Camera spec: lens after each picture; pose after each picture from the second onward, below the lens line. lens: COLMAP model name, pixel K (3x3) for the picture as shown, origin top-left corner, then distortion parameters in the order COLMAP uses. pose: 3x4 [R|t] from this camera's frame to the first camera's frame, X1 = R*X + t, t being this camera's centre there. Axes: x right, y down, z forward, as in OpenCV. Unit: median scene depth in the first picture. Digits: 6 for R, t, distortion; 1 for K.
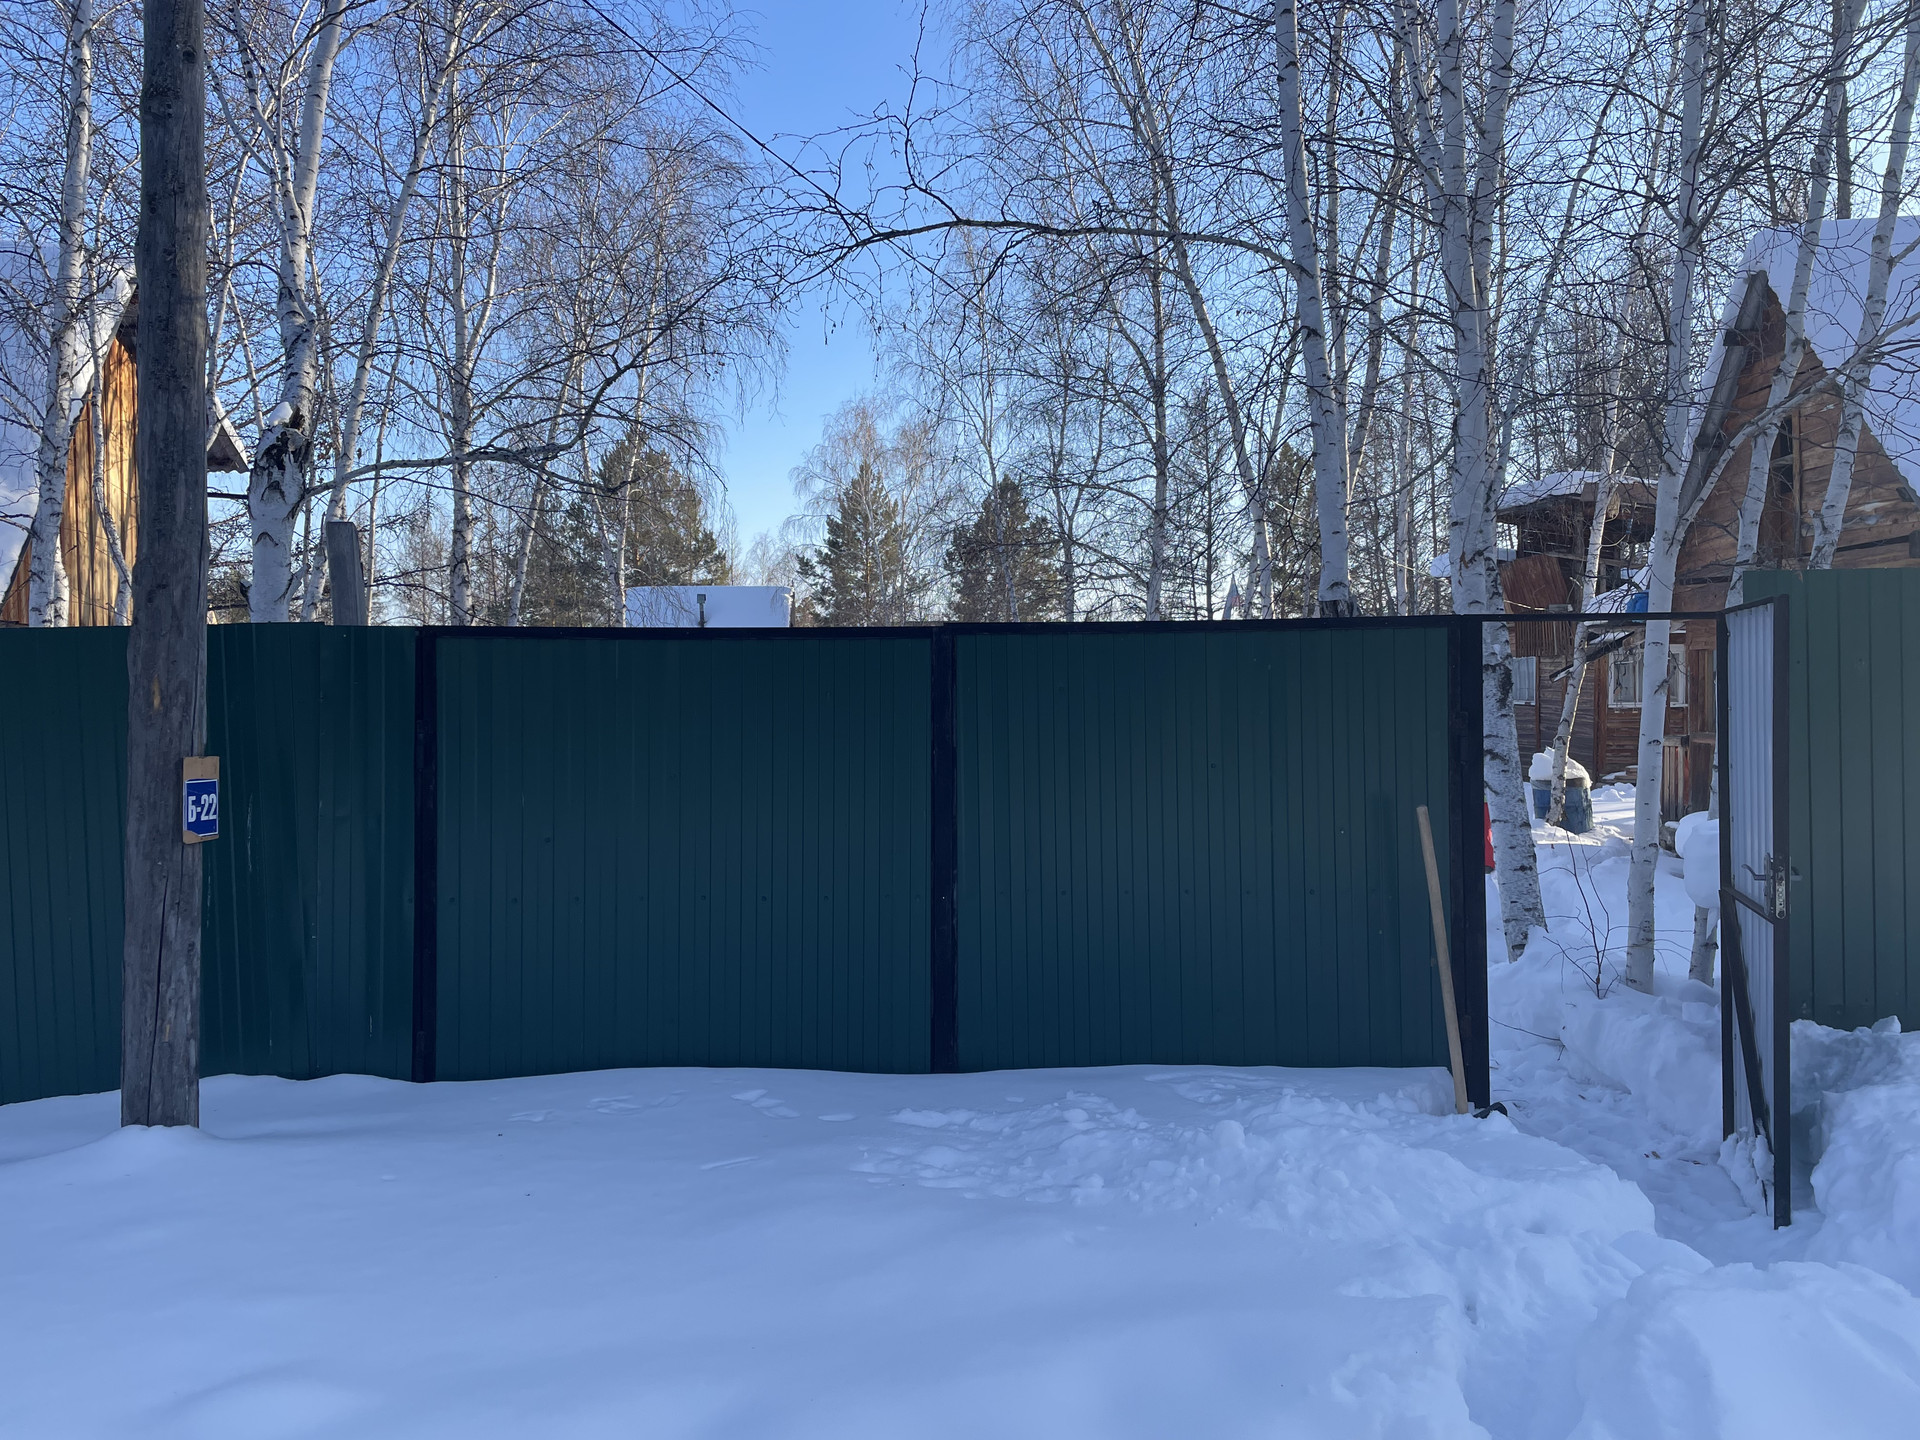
lens RADIAL K [[1437.7, 0, 953.1], [0, 1437.7, 712.6], [0, 0, 1]] dist [0.016478, -0.019780]
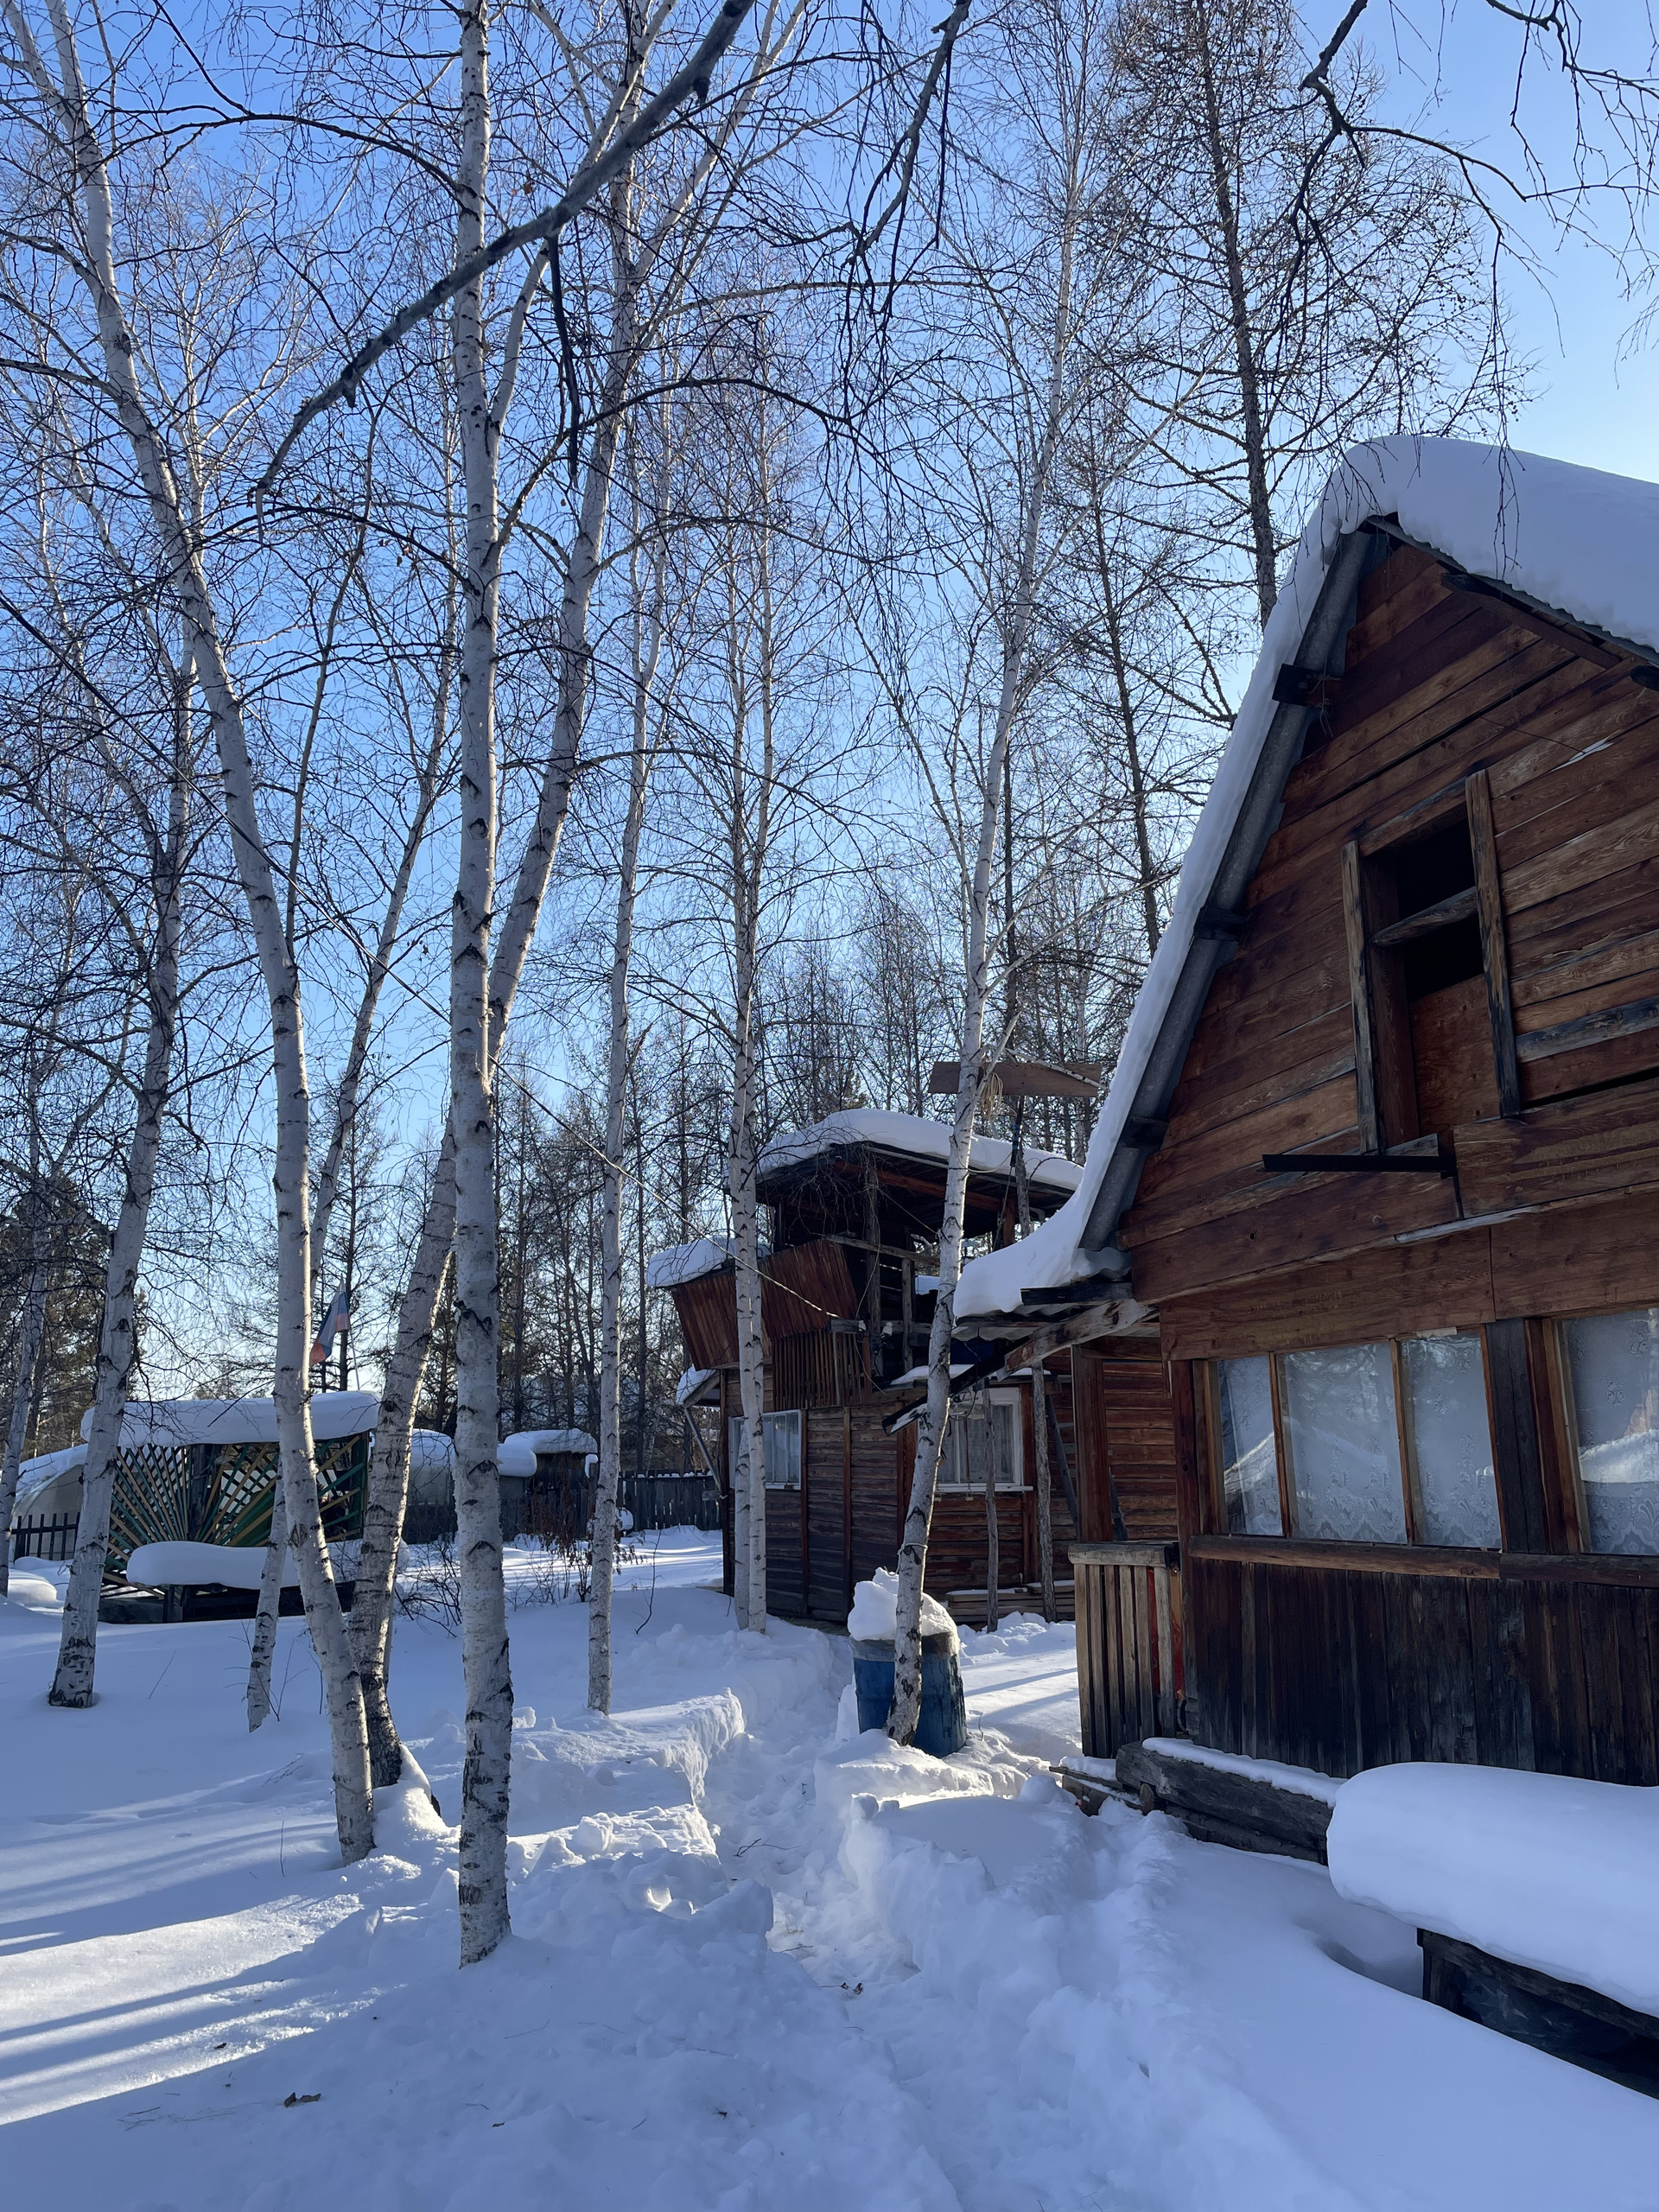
lens RADIAL K [[1656.4, 0, 823.9], [0, 1656.4, 1100.8], [0, 0, 1]] dist [0.016478, -0.019780]
pose [[0.904998, 0.097292, 0.414140, 0.147090], [0.004854, 0.971073, -0.238735, 0.003934], [-0.425387, 0.218065, 0.878347, 0.485418]]
